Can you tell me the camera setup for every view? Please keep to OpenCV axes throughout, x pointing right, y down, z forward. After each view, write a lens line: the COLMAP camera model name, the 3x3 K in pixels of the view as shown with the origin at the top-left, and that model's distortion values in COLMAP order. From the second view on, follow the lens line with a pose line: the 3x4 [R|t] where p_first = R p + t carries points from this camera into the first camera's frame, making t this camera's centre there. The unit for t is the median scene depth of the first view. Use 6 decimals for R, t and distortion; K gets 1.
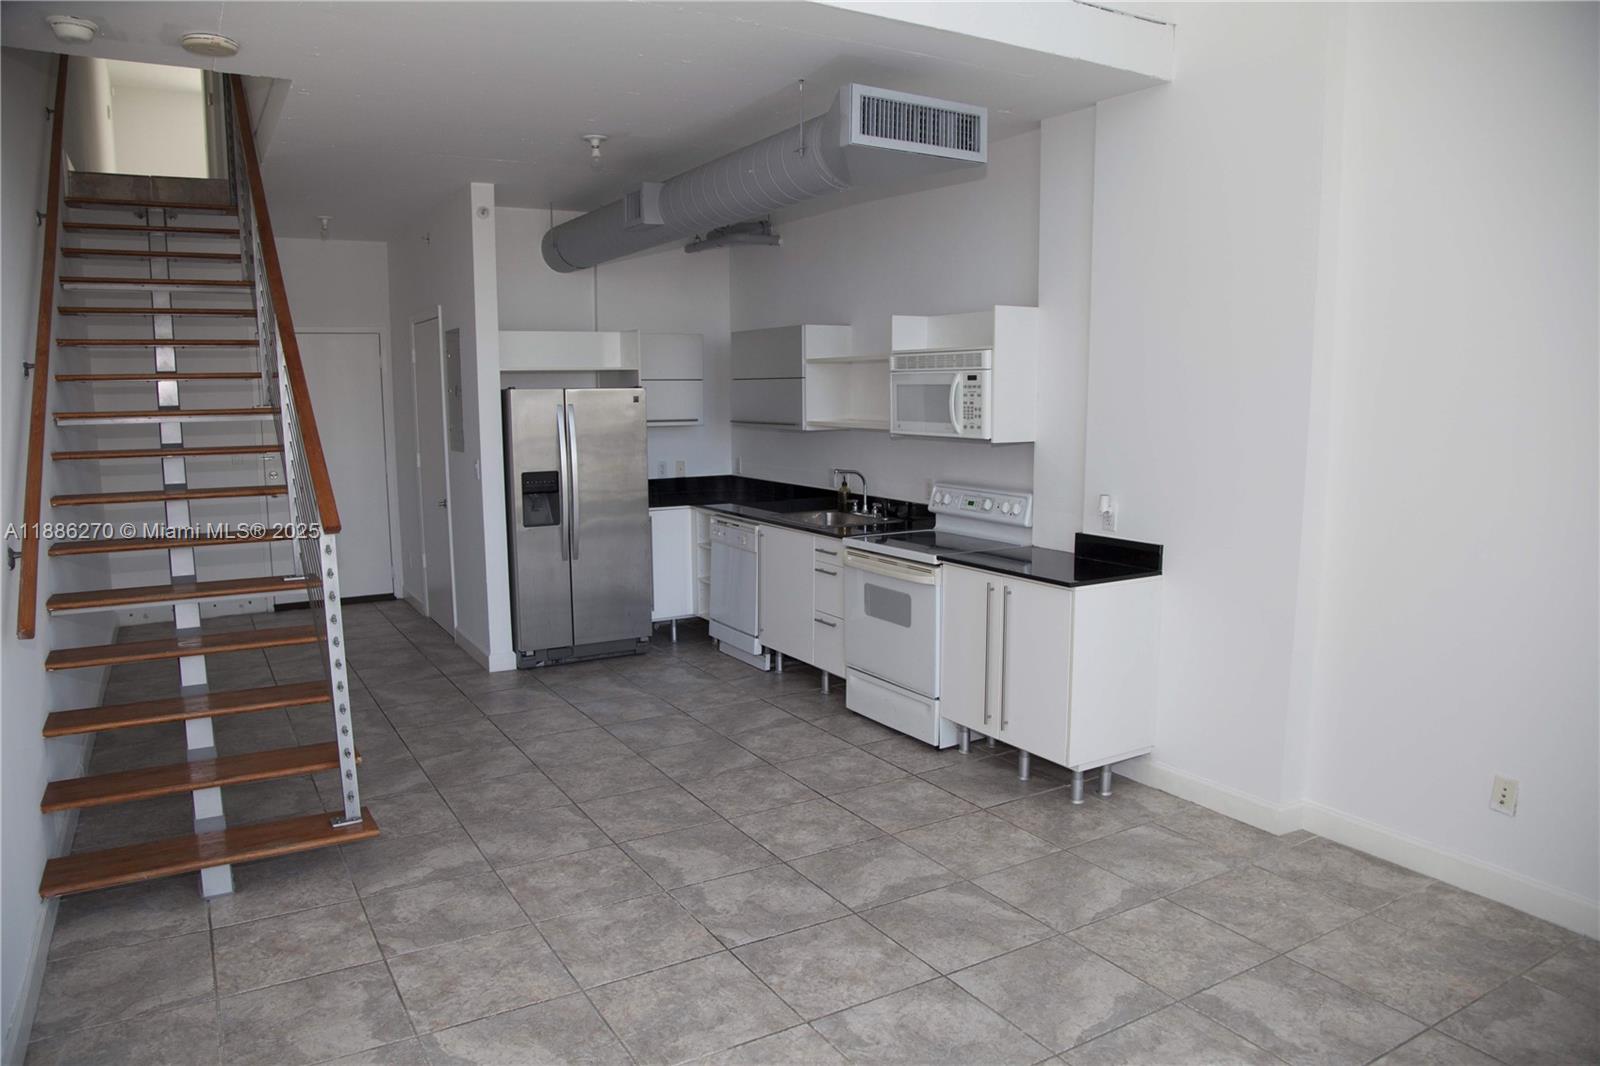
lens RADIAL K [[1104.8, 0, 793.1], [0, 1104.8, 529.0], [0, 0, 1]] dist [-0.122771, 0.068338]
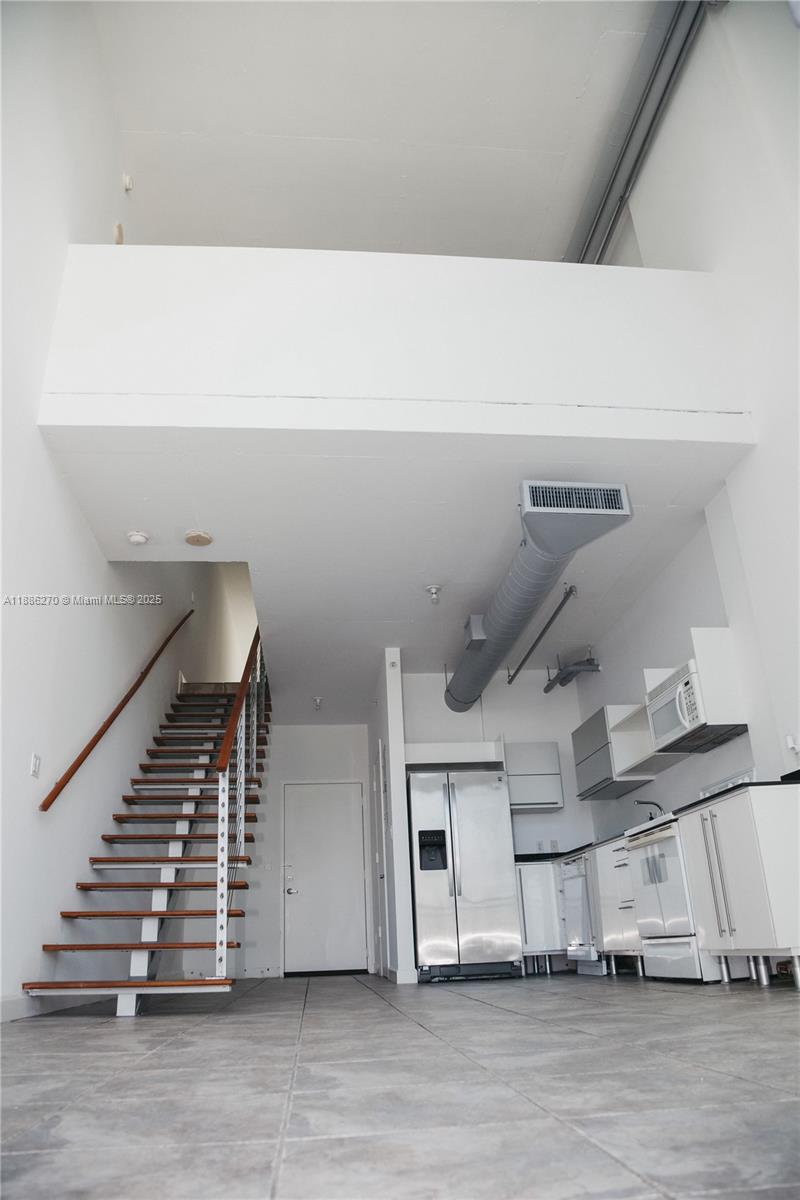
lens RADIAL K [[828.6, 0, 400.6], [0, 828.6, 597.5], [0, 0, 1]] dist [-0.122771, 0.068338]
pose [[0.904313, -0.199030, -0.377632, 0.199373], [-0.022537, 0.861157, -0.507839, 0.235004], [0.426276, 0.467756, 0.774270, 0.020553]]
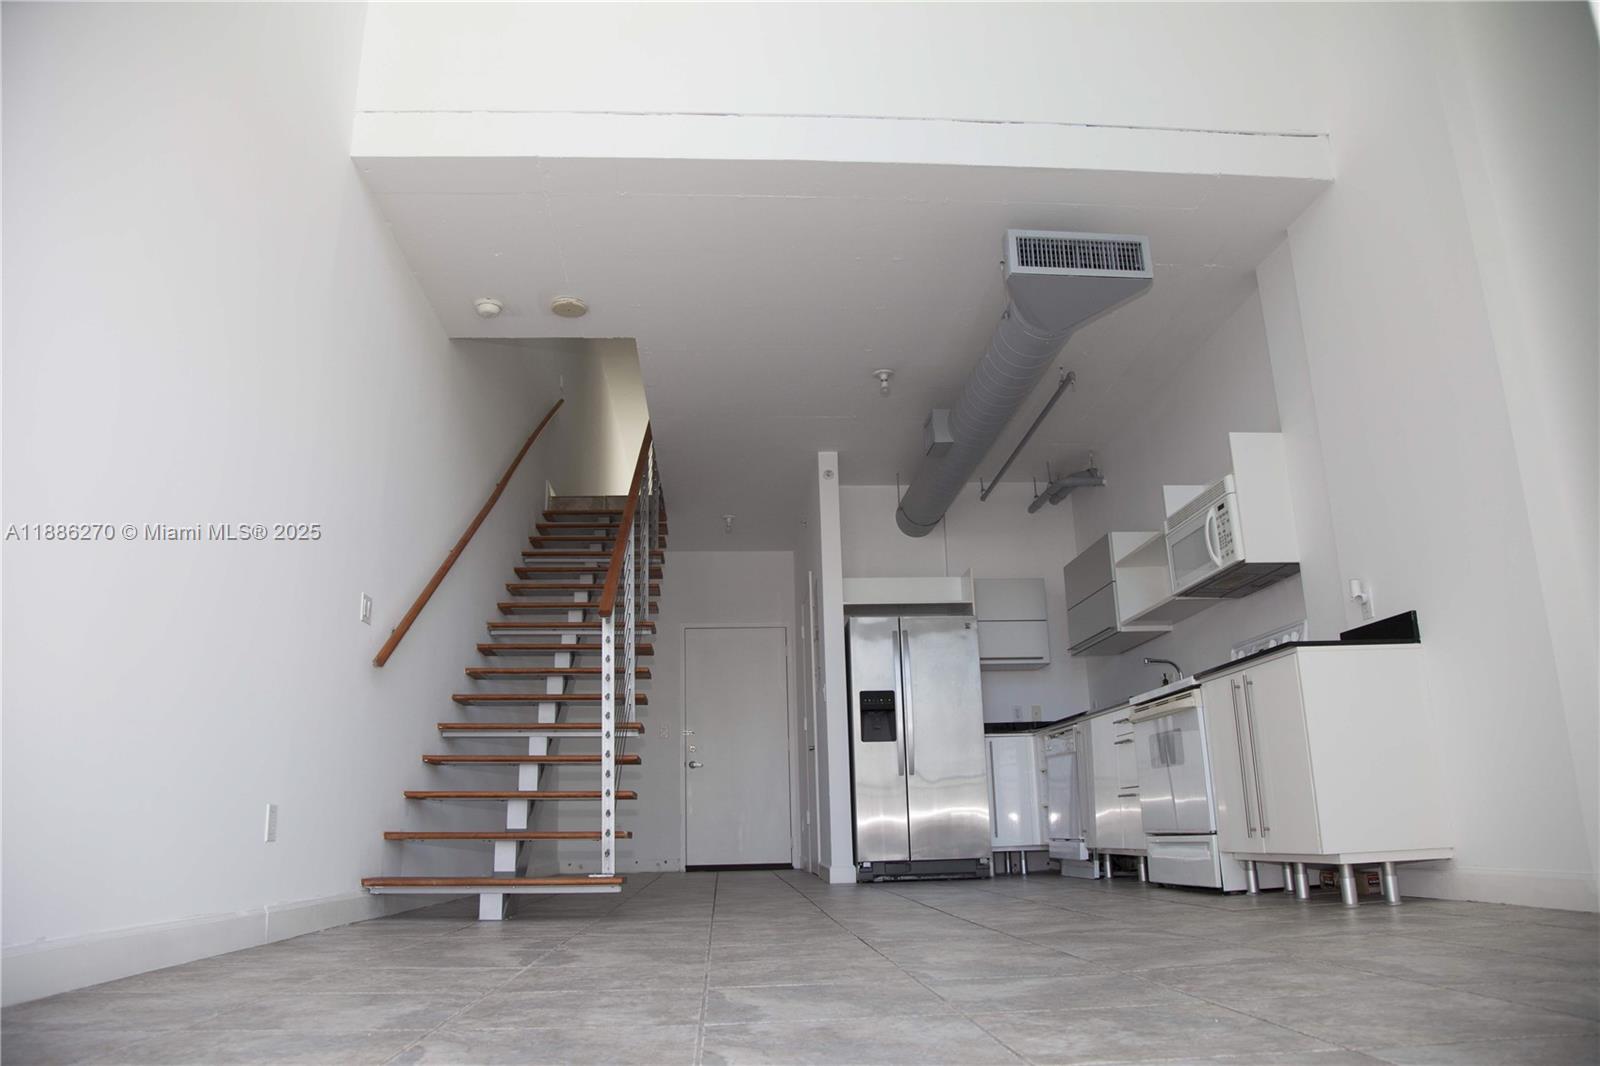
lens RADIAL K [[1104.8, 0, 793.1], [0, 1104.8, 529.0], [0, 0, 1]] dist [-0.122771, 0.068338]
pose [[0.889432, -0.137697, -0.435833, 0.199969], [-0.045249, 0.922330, -0.383744, 0.229705], [0.454822, 0.361035, 0.814119, 0.013268]]
